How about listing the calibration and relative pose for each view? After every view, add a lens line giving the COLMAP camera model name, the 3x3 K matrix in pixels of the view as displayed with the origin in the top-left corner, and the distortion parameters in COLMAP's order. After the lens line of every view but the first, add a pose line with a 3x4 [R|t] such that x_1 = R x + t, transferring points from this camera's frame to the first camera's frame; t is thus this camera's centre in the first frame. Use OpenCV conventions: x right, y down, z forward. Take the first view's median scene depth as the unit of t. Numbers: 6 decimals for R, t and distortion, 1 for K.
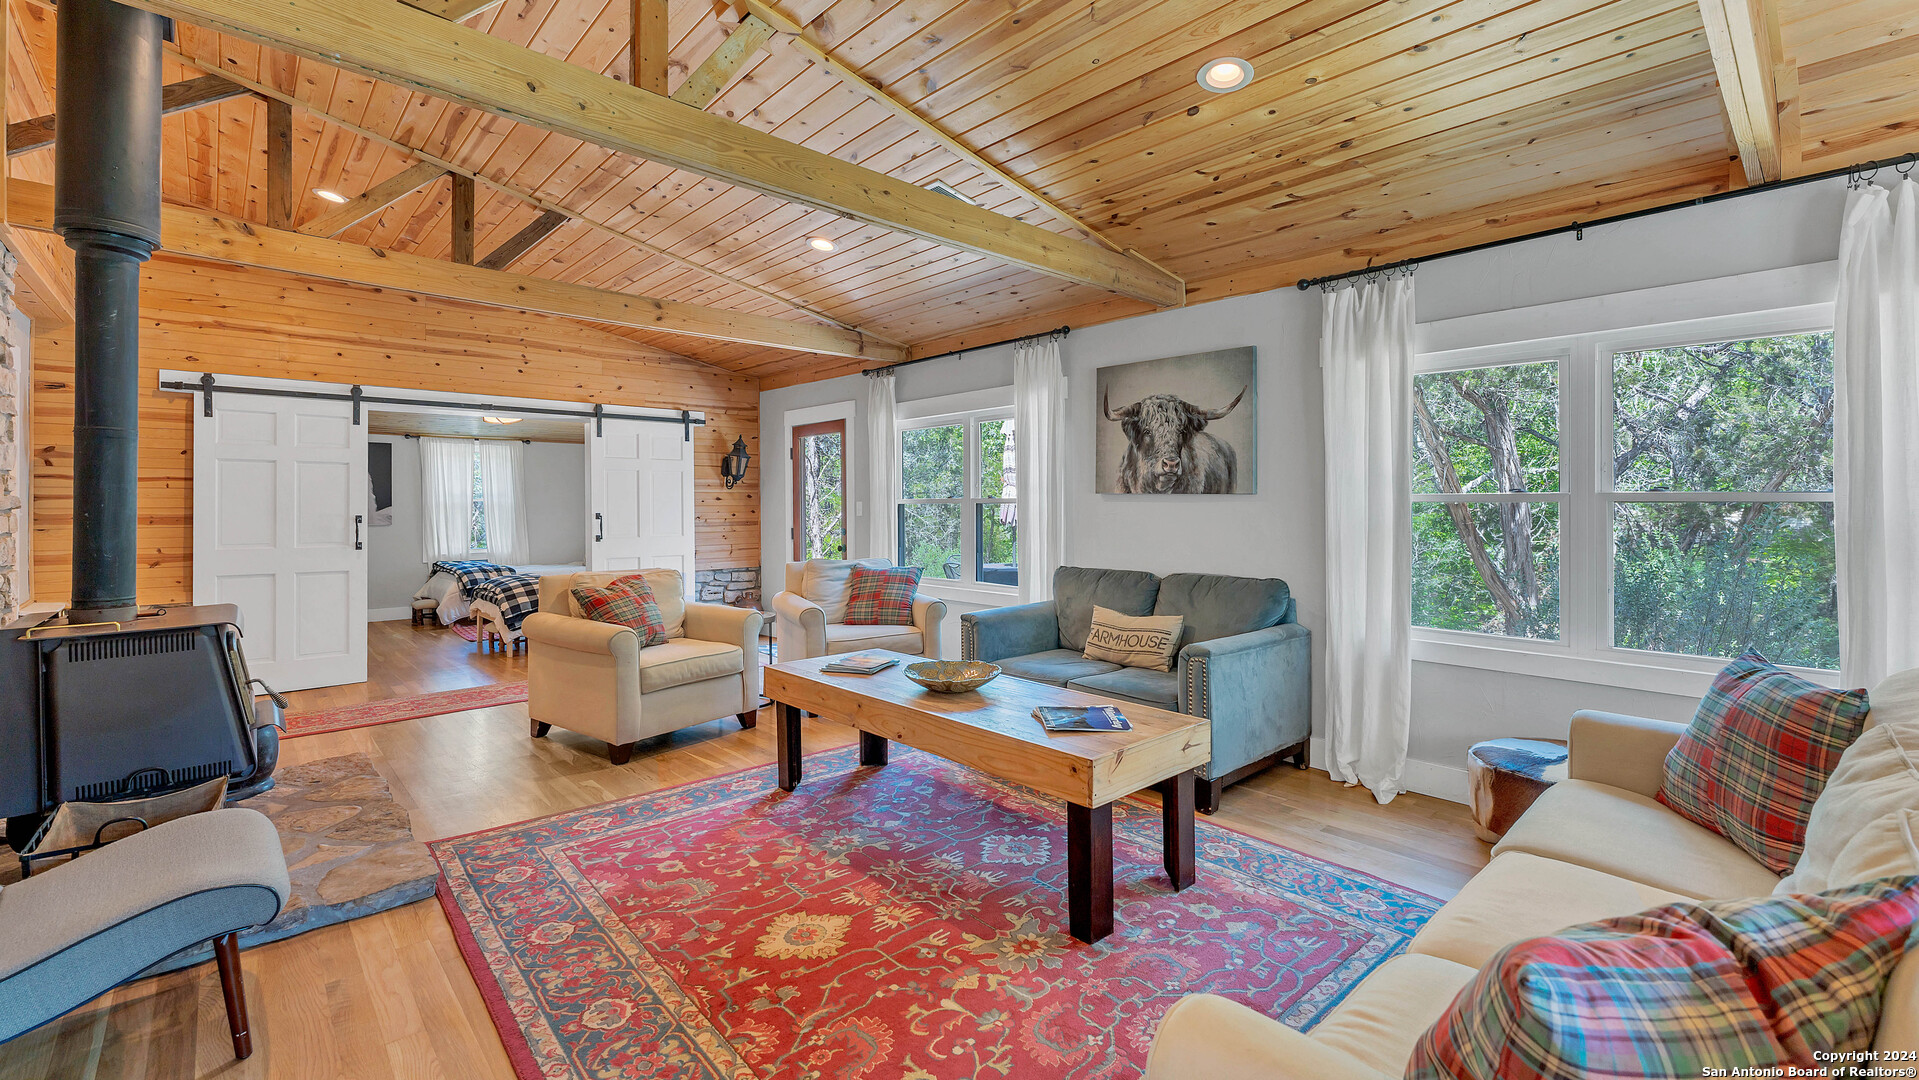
lens RADIAL K [[803.6, 0, 957.9], [0, 803.6, 506.7], [0, 0, 1]] dist [-0.000243, 0.000001]
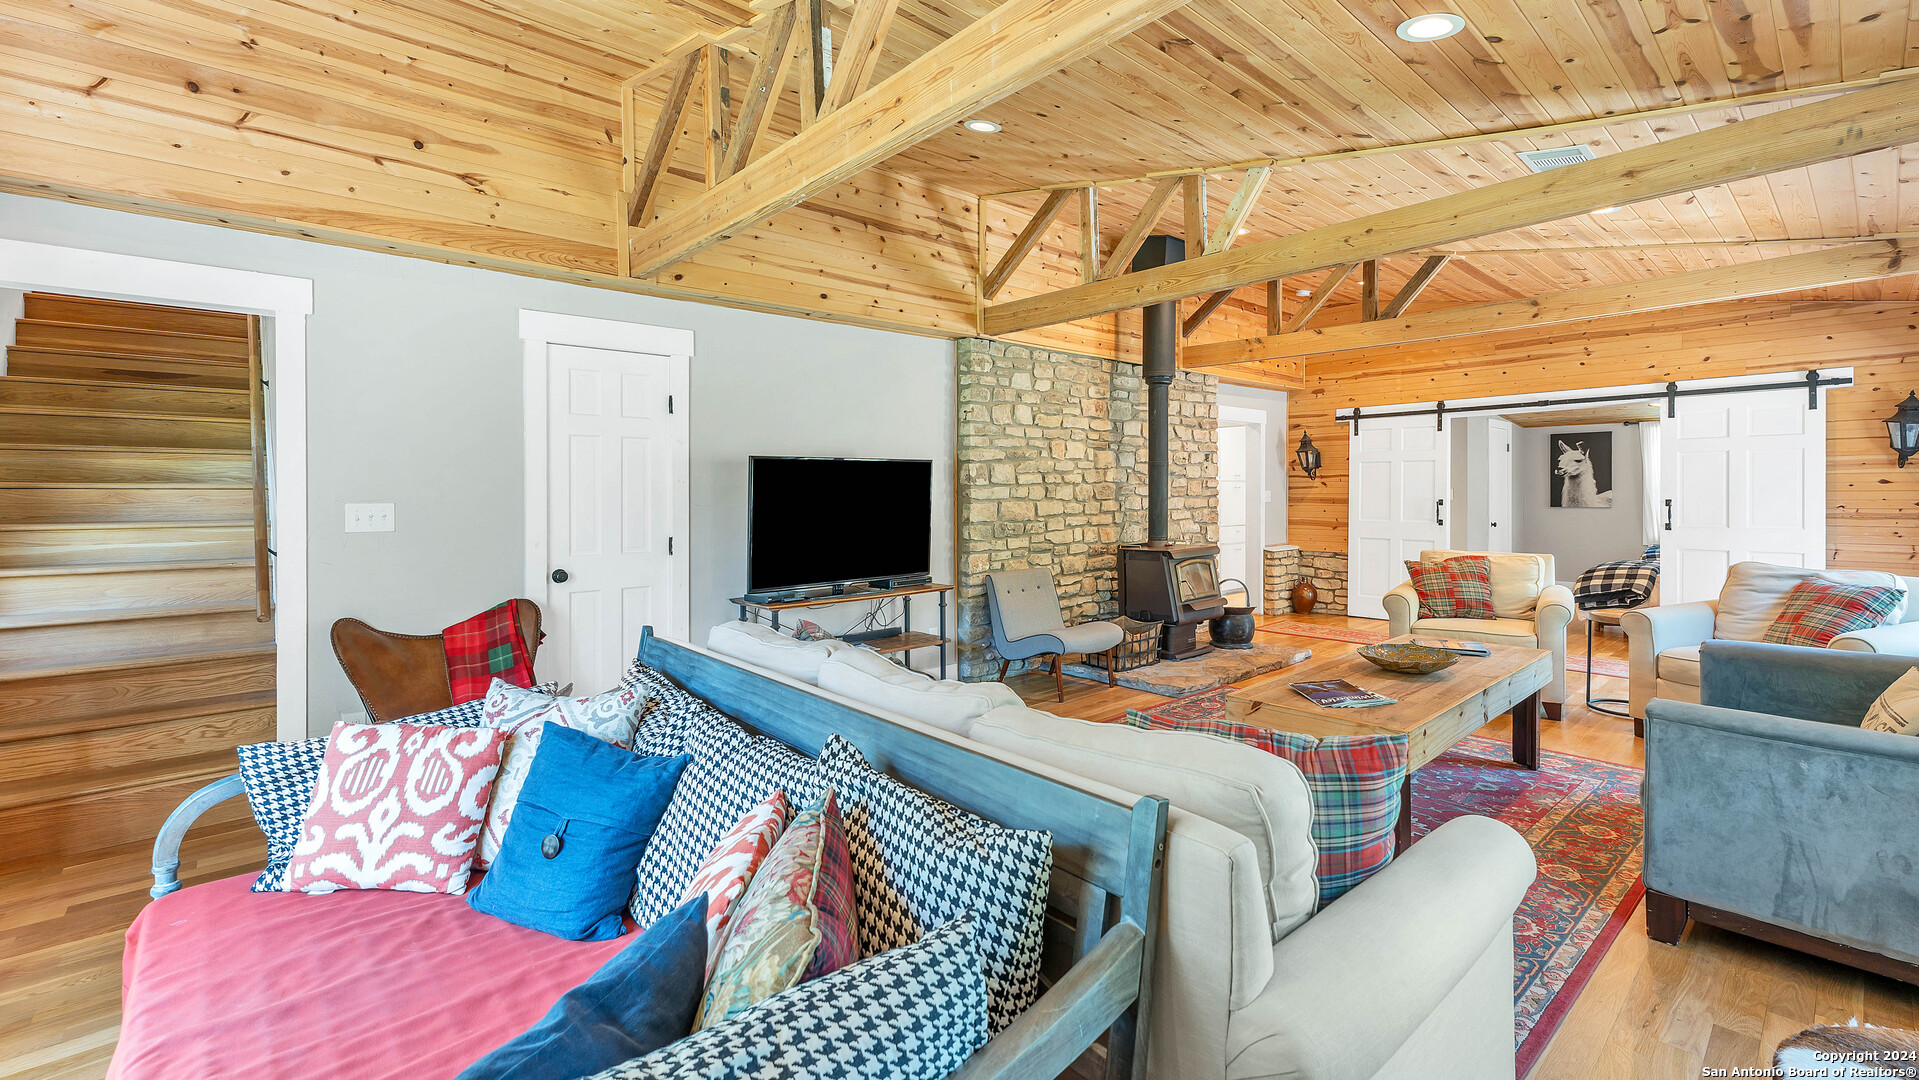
lens RADIAL K [[807.7, 0, 972.0], [0, 807.7, 507.1], [0, 0, 1]] dist [0.001153, 0.000649]
pose [[-0.003854, 0.022171, -0.999747, 0.906229], [0.006205, 0.999735, 0.022147, -0.016780], [0.999973, -0.006118, -0.003990, 0.356326]]
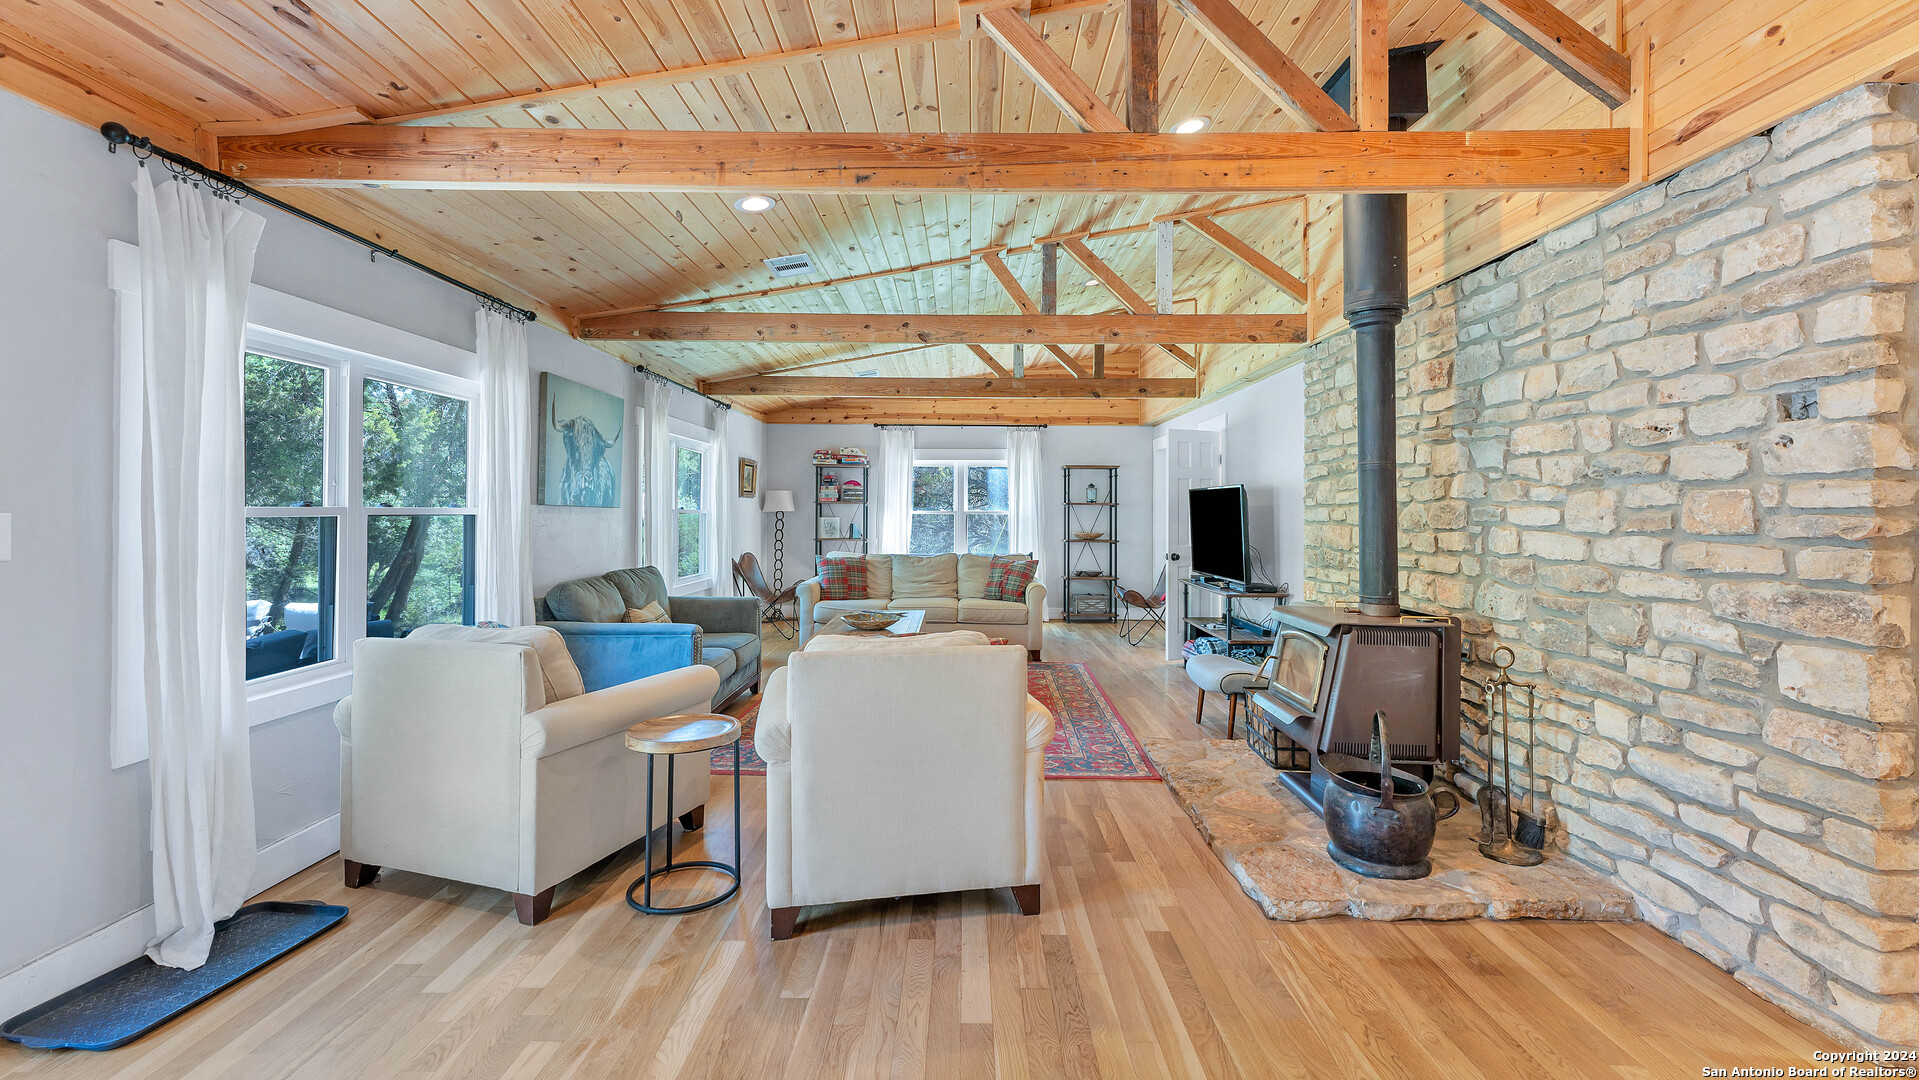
lens RADIAL K [[791.7, 0, 958.1], [0, 791.7, 498.5], [0, 0, 1]] dist [-0.000295, 0.000023]
pose [[-0.732201, 0.007358, 0.681048, -1.054352], [-0.002924, 0.999898, -0.013947, -0.015851], [-0.681082, -0.012203, -0.732106, 1.750162]]
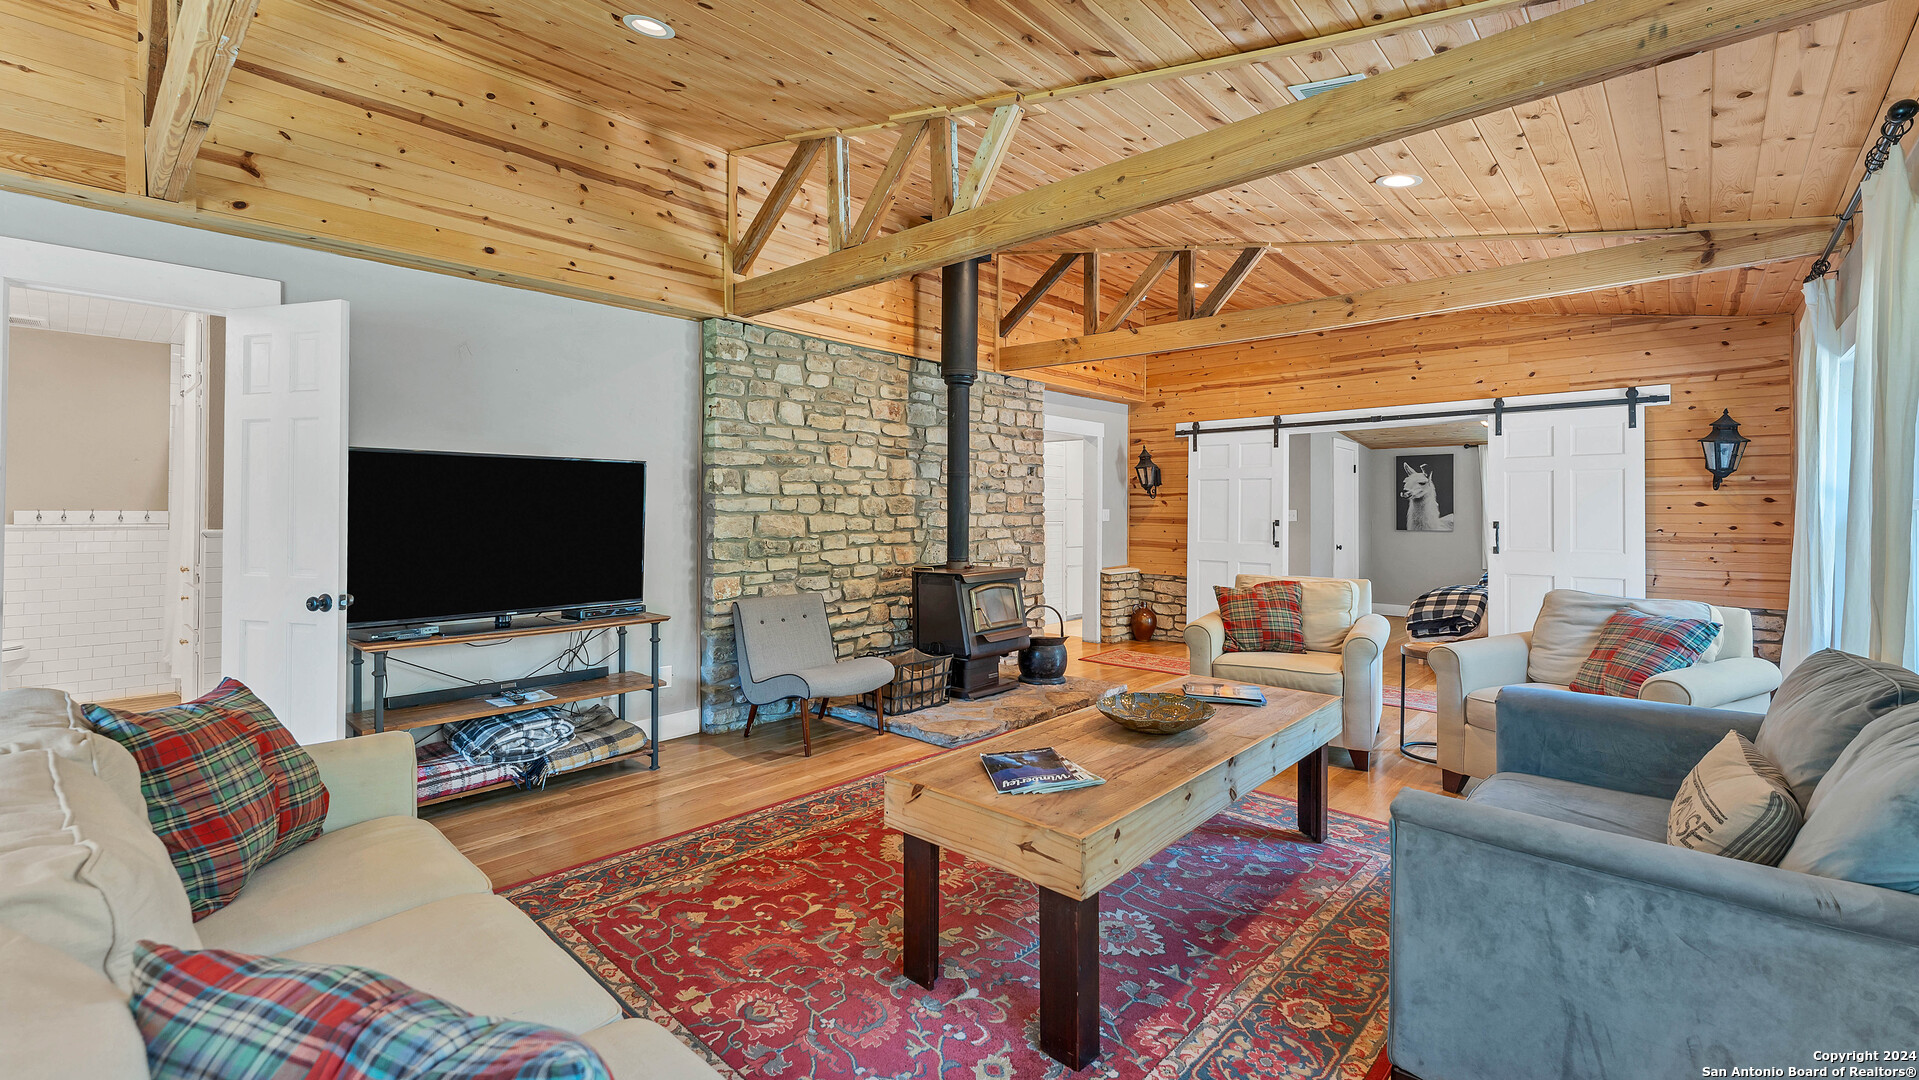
lens RADIAL K [[803.4, 0, 962.5], [0, 803.4, 514.0], [0, 0, 1]] dist [0.001311, 0.000182]
pose [[0.096917, 0.005124, -0.995279, 0.689154], [-0.005683, 0.999973, 0.004594, -0.002283], [0.995276, 0.005211, 0.096944, 0.603560]]
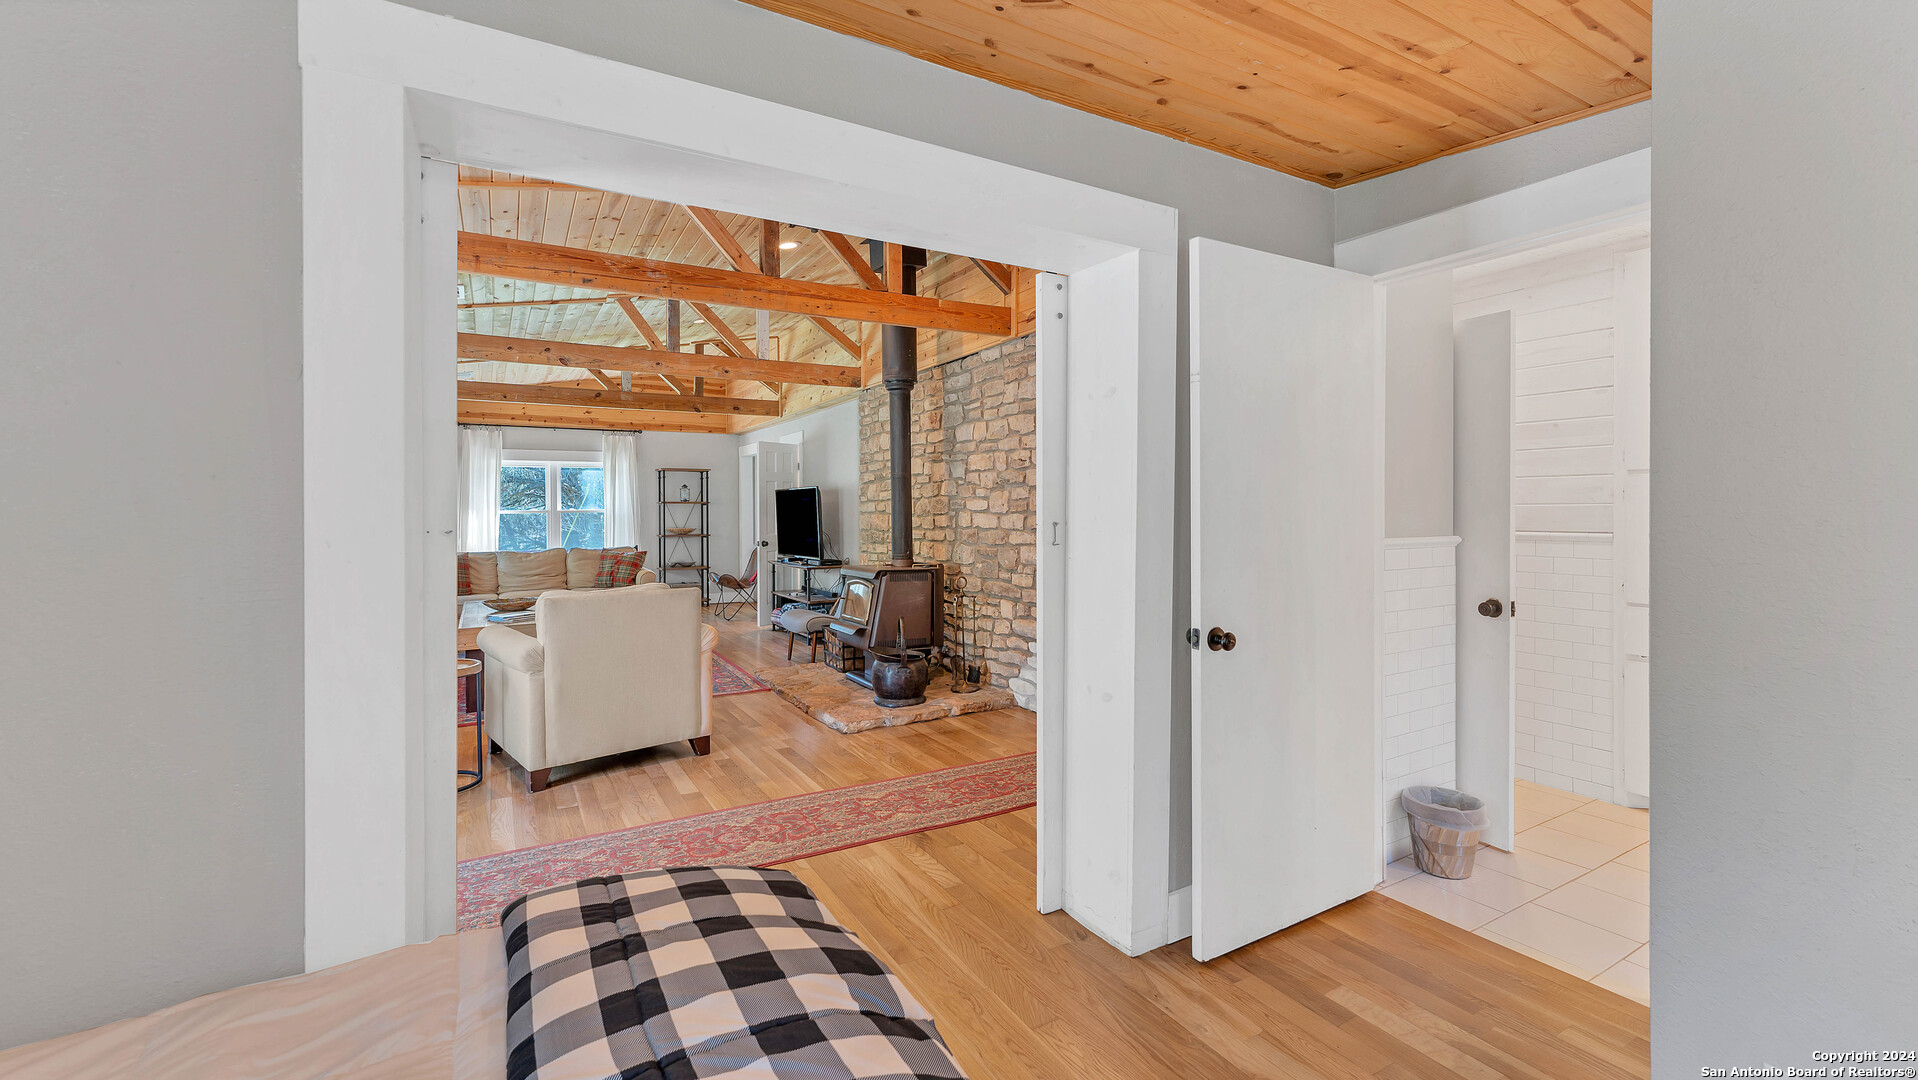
lens RADIAL K [[803.2, 0, 957.4], [0, 803.2, 506.8], [0, 0, 1]] dist [-0.000243, 0.000001]
pose [[-0.977241, 0.008479, 0.211962, -1.214457], [0.007894, 0.999962, -0.003606, -0.002203], [-0.211984, -0.001850, -0.977271, 2.220591]]
